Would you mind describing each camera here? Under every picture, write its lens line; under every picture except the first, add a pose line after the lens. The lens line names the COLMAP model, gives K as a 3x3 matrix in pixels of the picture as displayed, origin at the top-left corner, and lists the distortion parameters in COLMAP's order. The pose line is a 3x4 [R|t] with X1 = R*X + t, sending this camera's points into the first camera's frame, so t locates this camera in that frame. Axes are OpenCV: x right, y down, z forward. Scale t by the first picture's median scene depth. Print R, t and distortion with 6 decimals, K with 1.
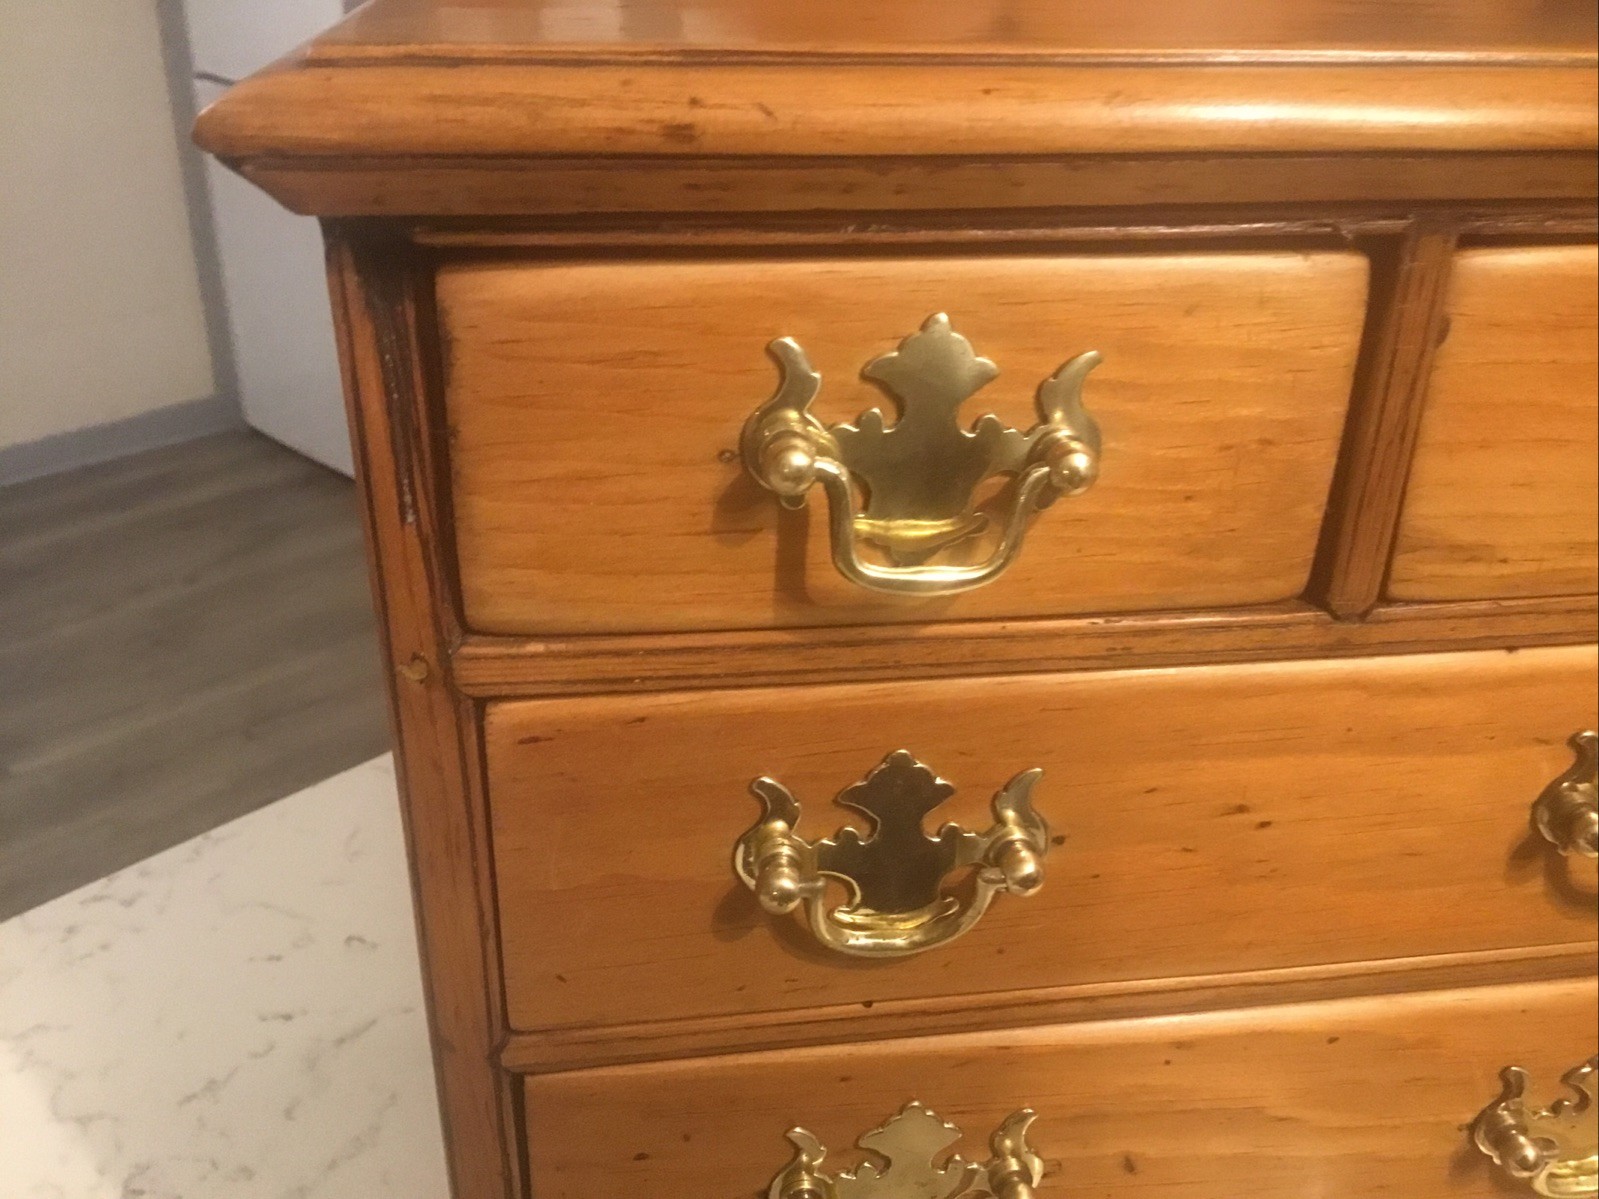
lens RADIAL K [[1421.9, 0, 782.9], [0, 1421.9, 590.0], [0, 0, 1]] dist [0.078609, -0.138965]
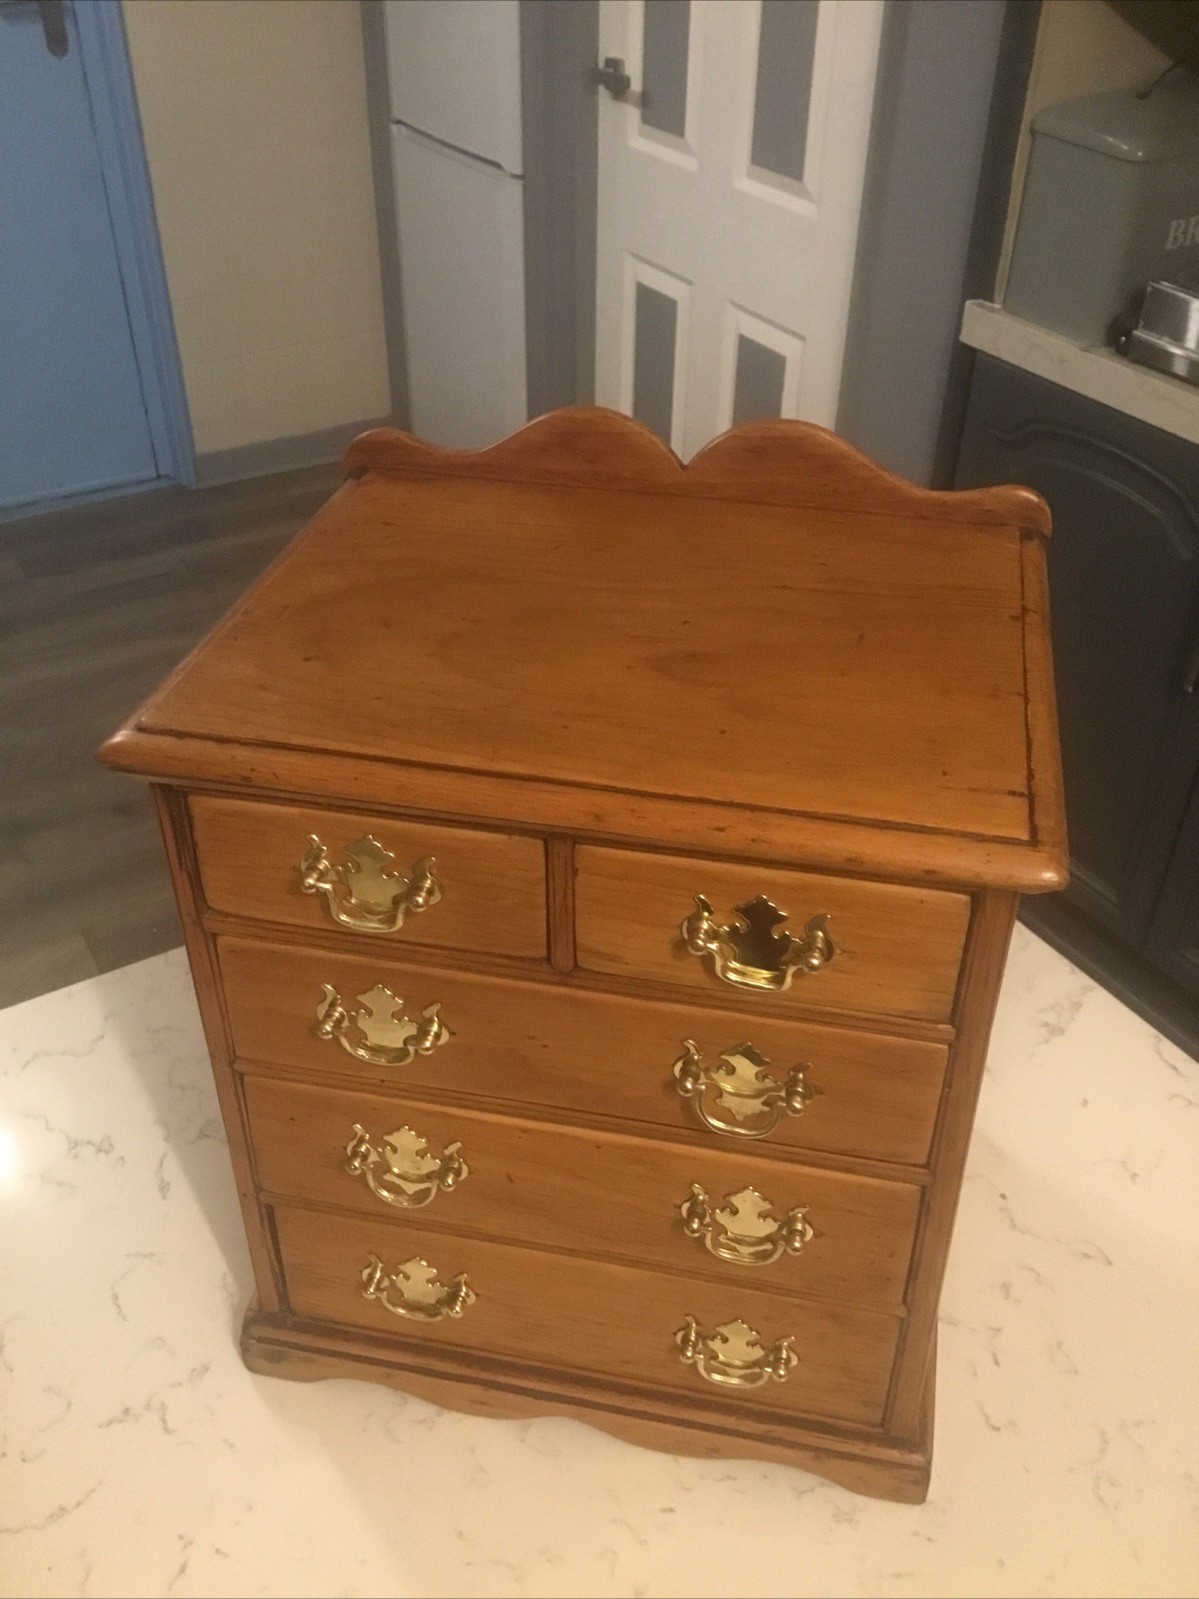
lens RADIAL K [[1421.9, 0, 596.0], [0, 1421.9, 806.1], [0, 0, 1]] dist [0.078609, -0.138965]
pose [[0.940612, 0.187364, -0.283098, 1.079036], [-0.140711, 0.974072, 0.177155, -0.674159], [0.308950, -0.126799, 0.942588, -1.126422]]
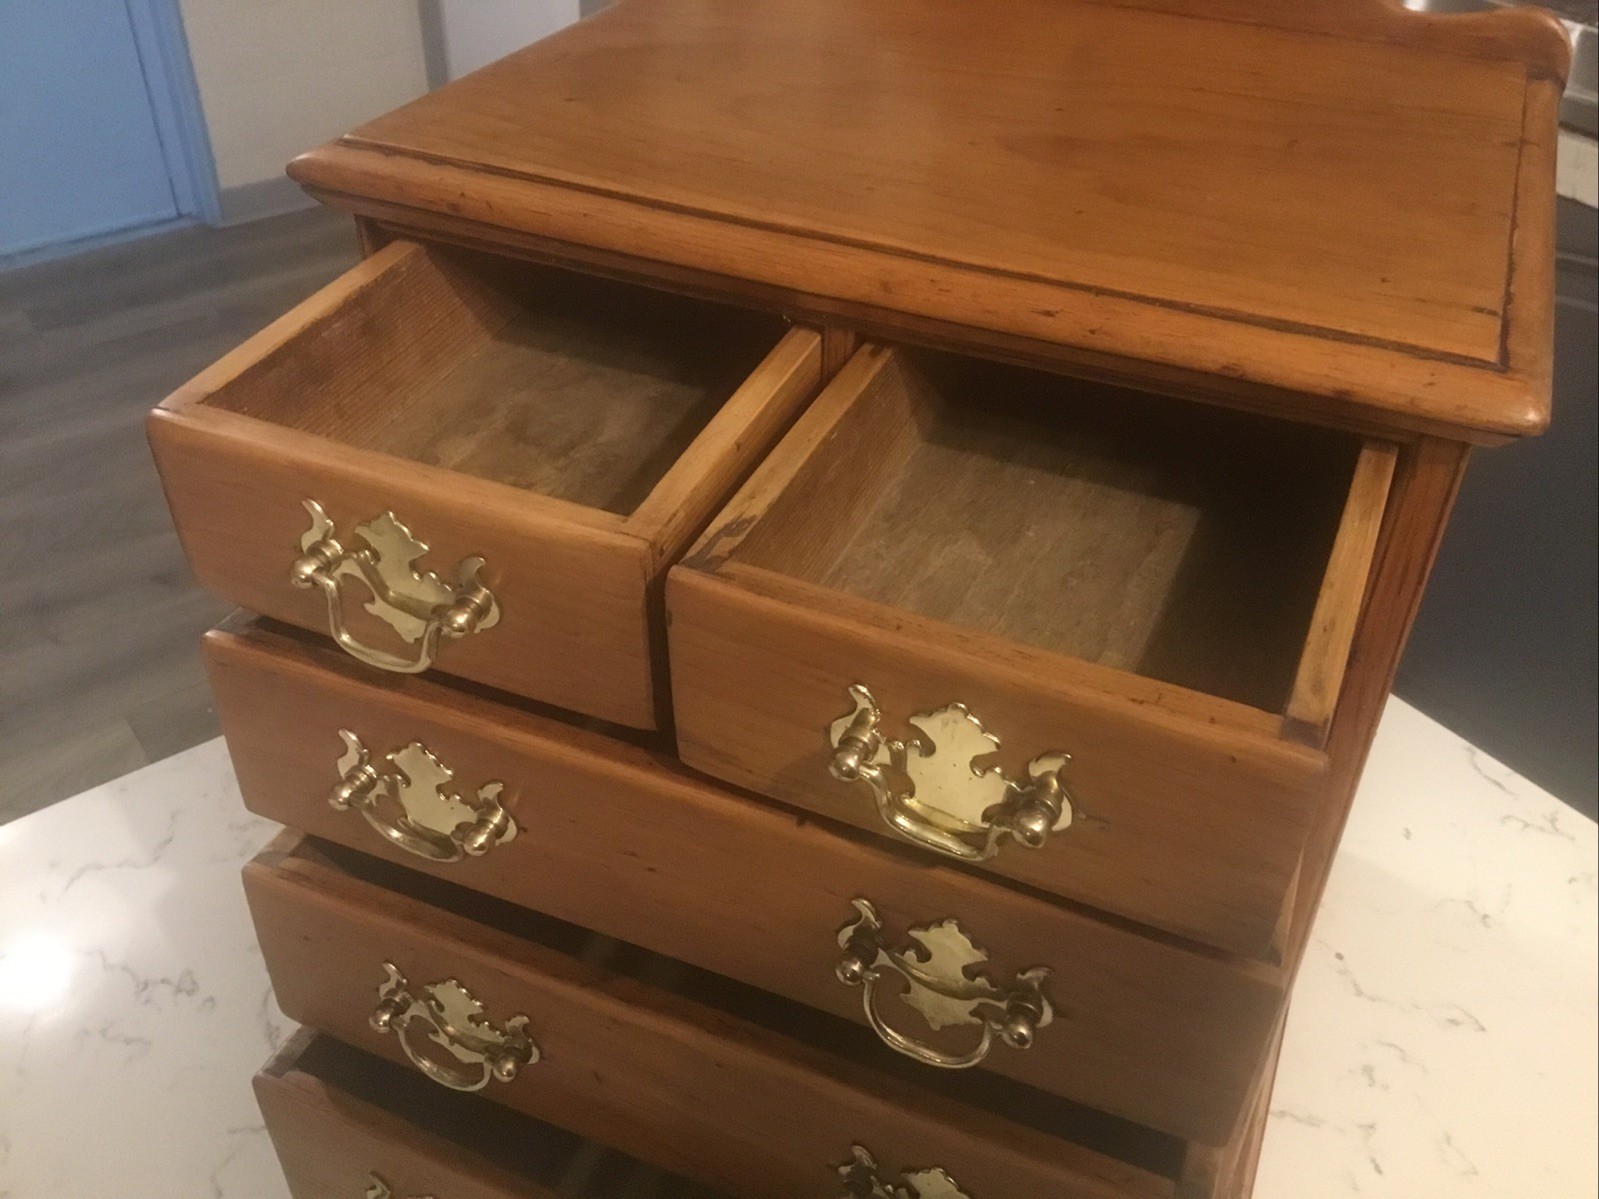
lens RADIAL K [[1421.9, 0, 798.9], [0, 1421.9, 607.0], [0, 0, 1]] dist [0.078609, -0.138965]
pose [[0.972753, 0.142163, -0.183141, 0.576243], [-0.105407, 0.974763, 0.196791, -0.380838], [0.206496, -0.172125, 0.963189, -0.466114]]
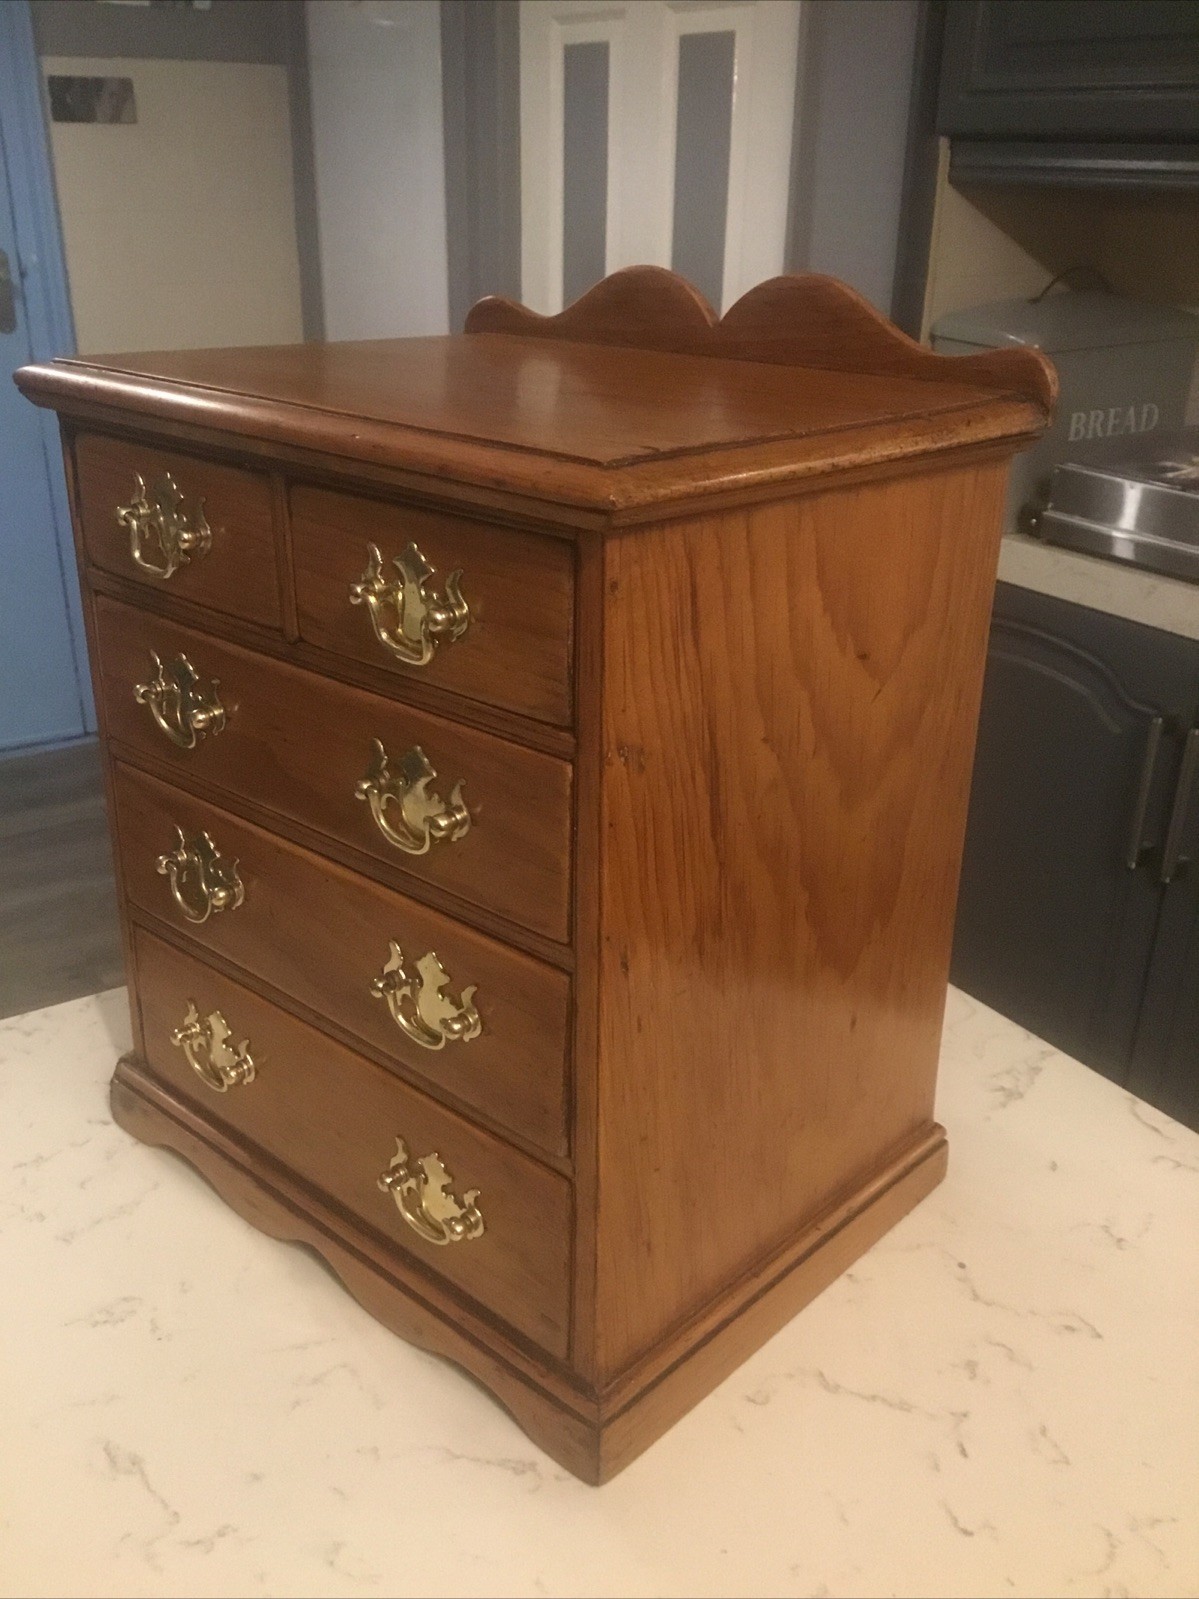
lens RADIAL K [[1421.9, 0, 594.1], [0, 1421.9, 812.9], [0, 0, 1]] dist [0.078609, -0.138965]
pose [[0.951872, 0.113336, -0.284772, 1.217873], [-0.129885, 0.990728, -0.039854, 0.071379], [0.277615, 0.074924, 0.957766, -0.594898]]
